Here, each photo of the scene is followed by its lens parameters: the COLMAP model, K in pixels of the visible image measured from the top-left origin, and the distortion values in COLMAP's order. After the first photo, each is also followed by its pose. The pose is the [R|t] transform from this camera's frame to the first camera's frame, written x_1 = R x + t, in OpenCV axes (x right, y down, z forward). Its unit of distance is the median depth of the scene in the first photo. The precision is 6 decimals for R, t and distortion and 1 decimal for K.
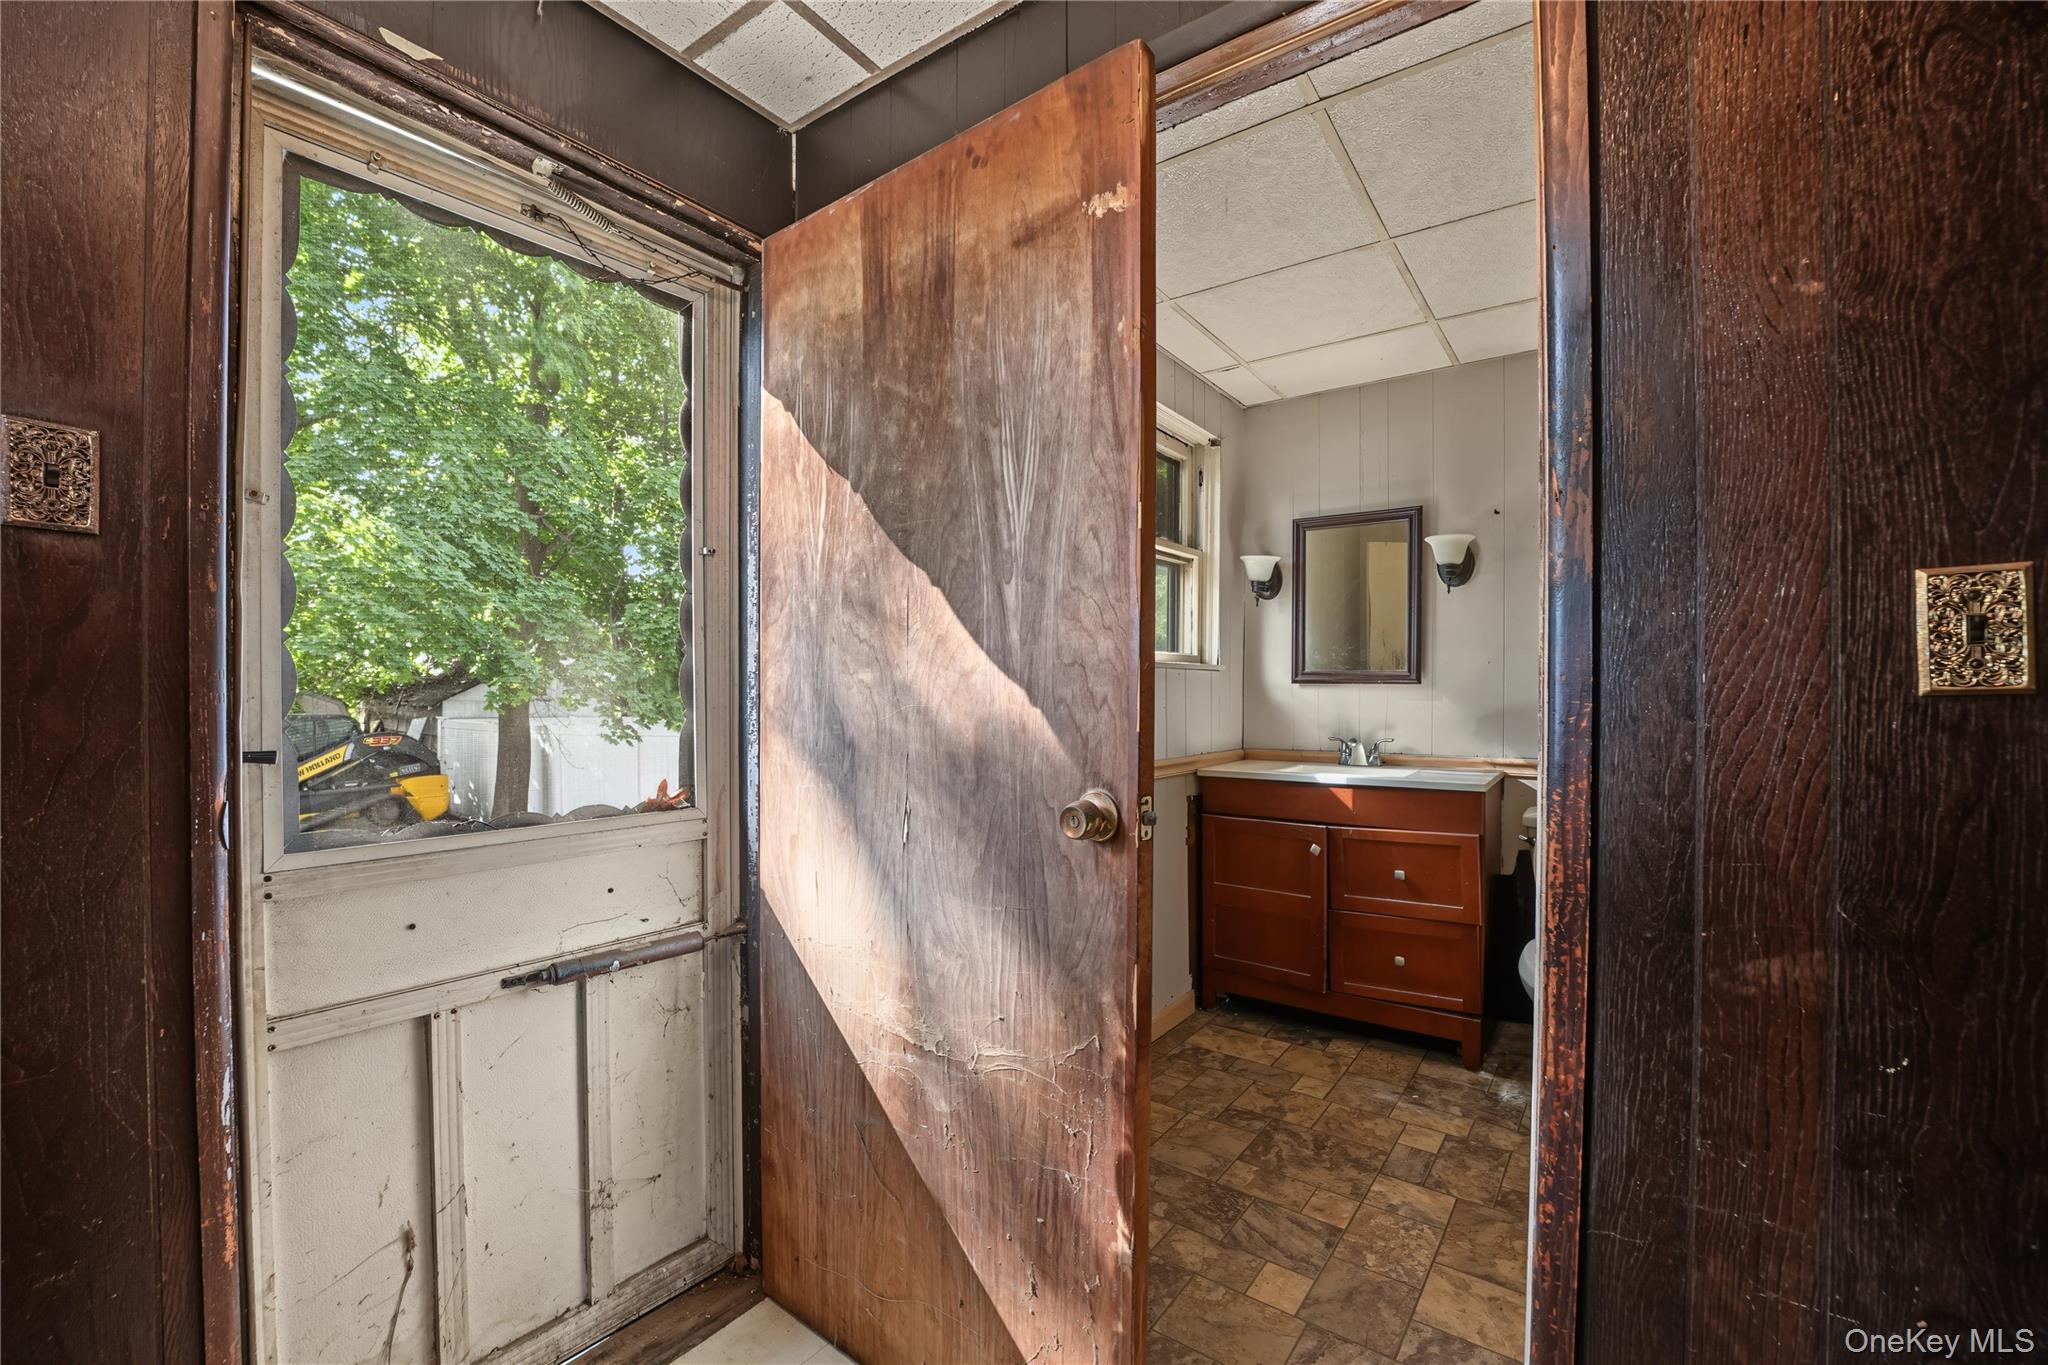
lens RADIAL K [[872.9, 0, 985.6], [0, 872.9, 695.0], [0, 0, 1]] dist [-0.029177, -0.000271]
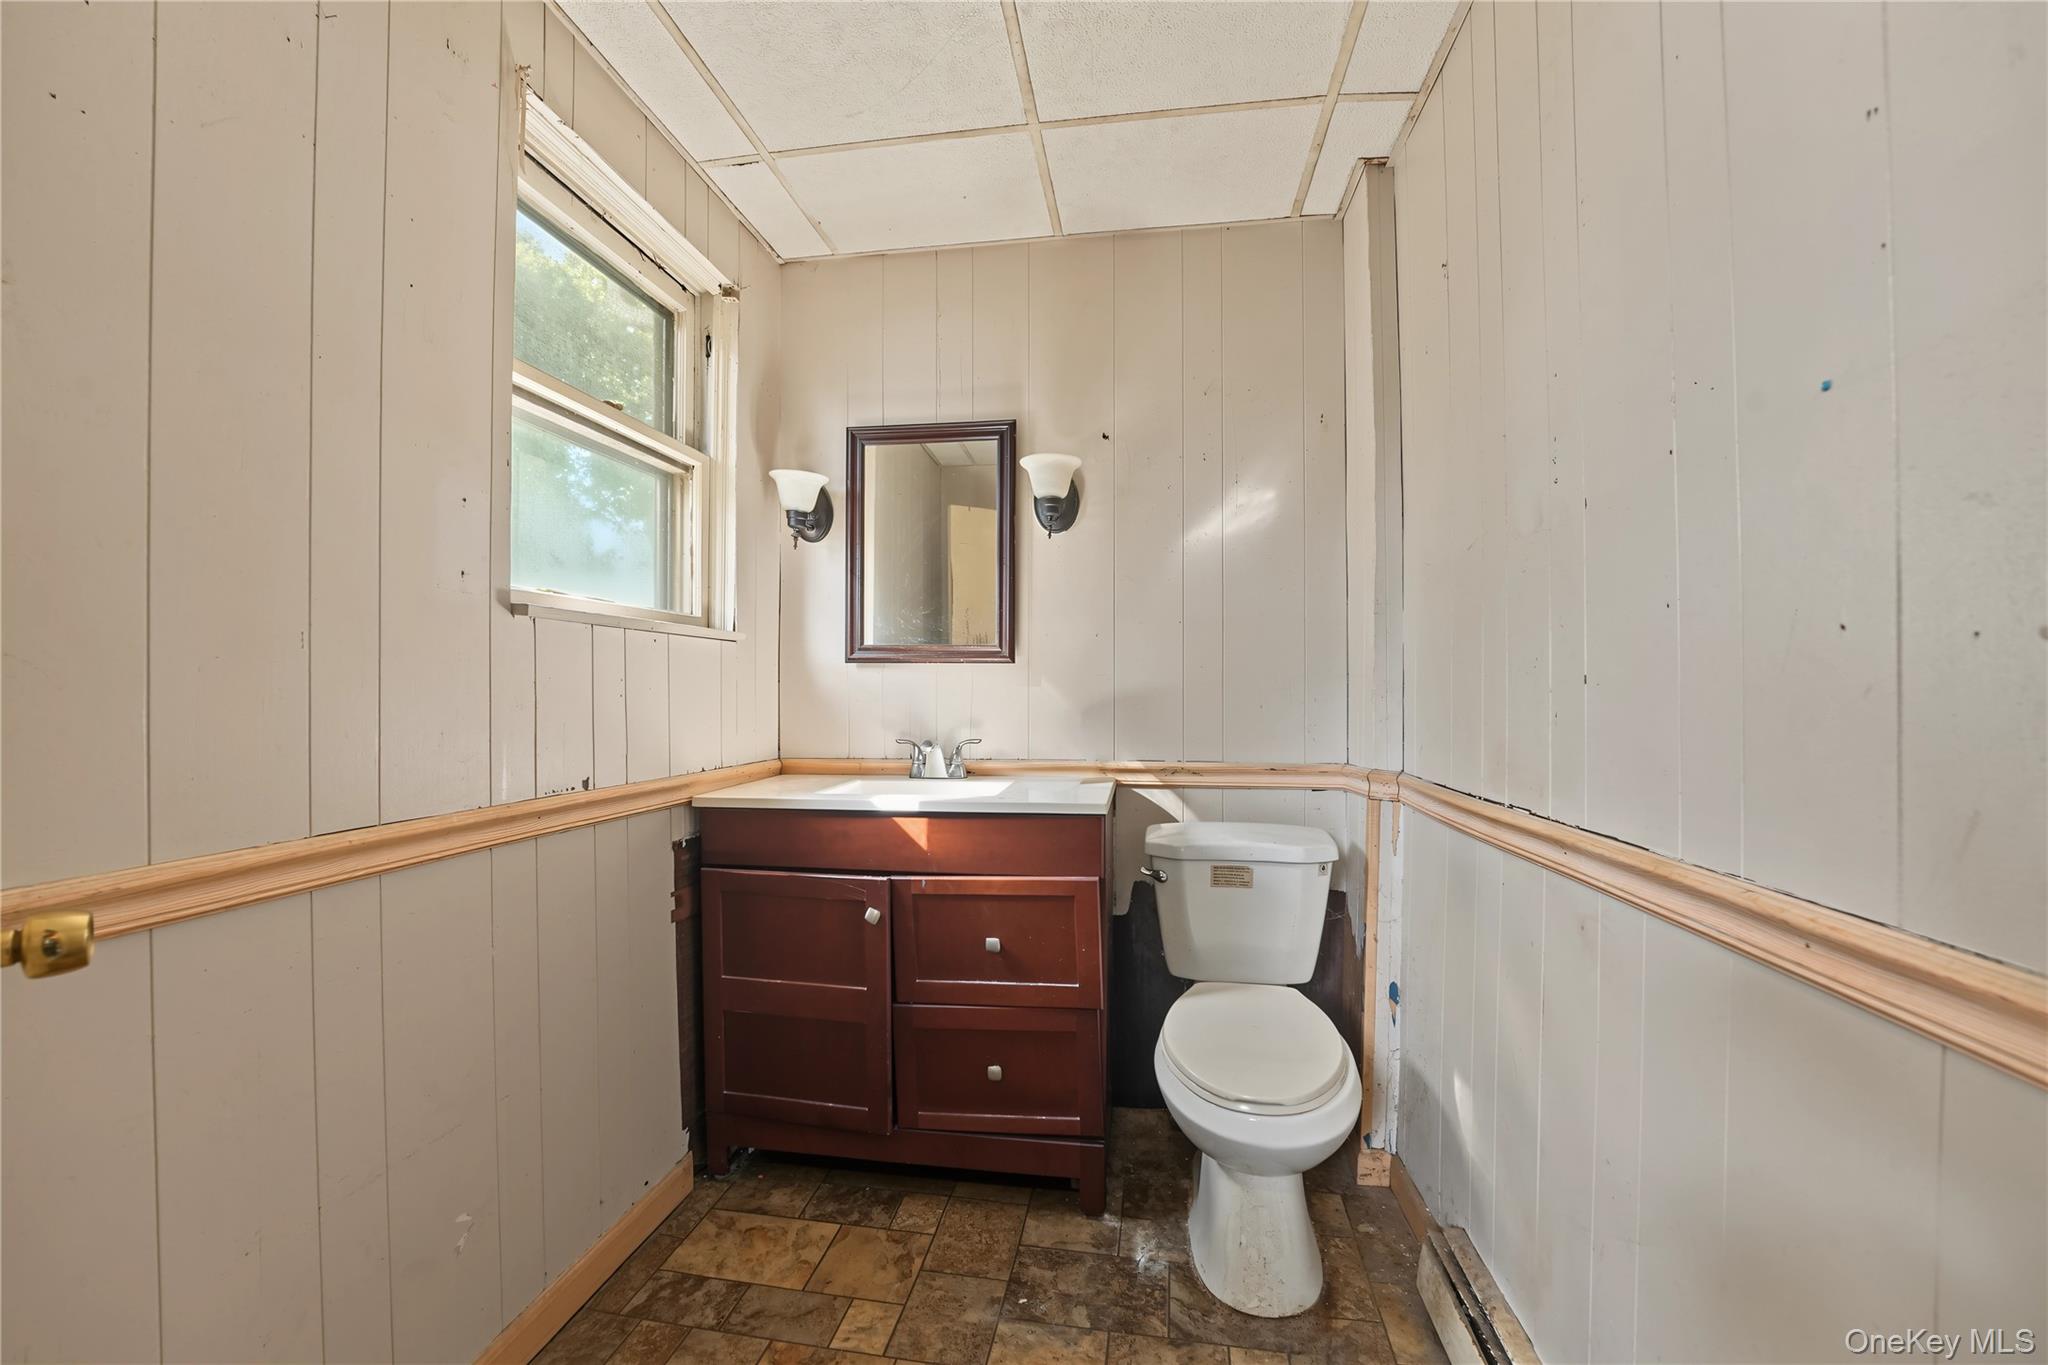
lens RADIAL K [[867.4, 0, 1011.7], [0, 867.4, 715.4], [0, 0, 1]] dist [-0.021226, 0.000749]
pose [[0.885314, -0.013029, 0.464811, 0.166984], [0.004229, 0.999792, 0.019970, 0.017241], [-0.464975, -0.015714, 0.885185, 0.369516]]
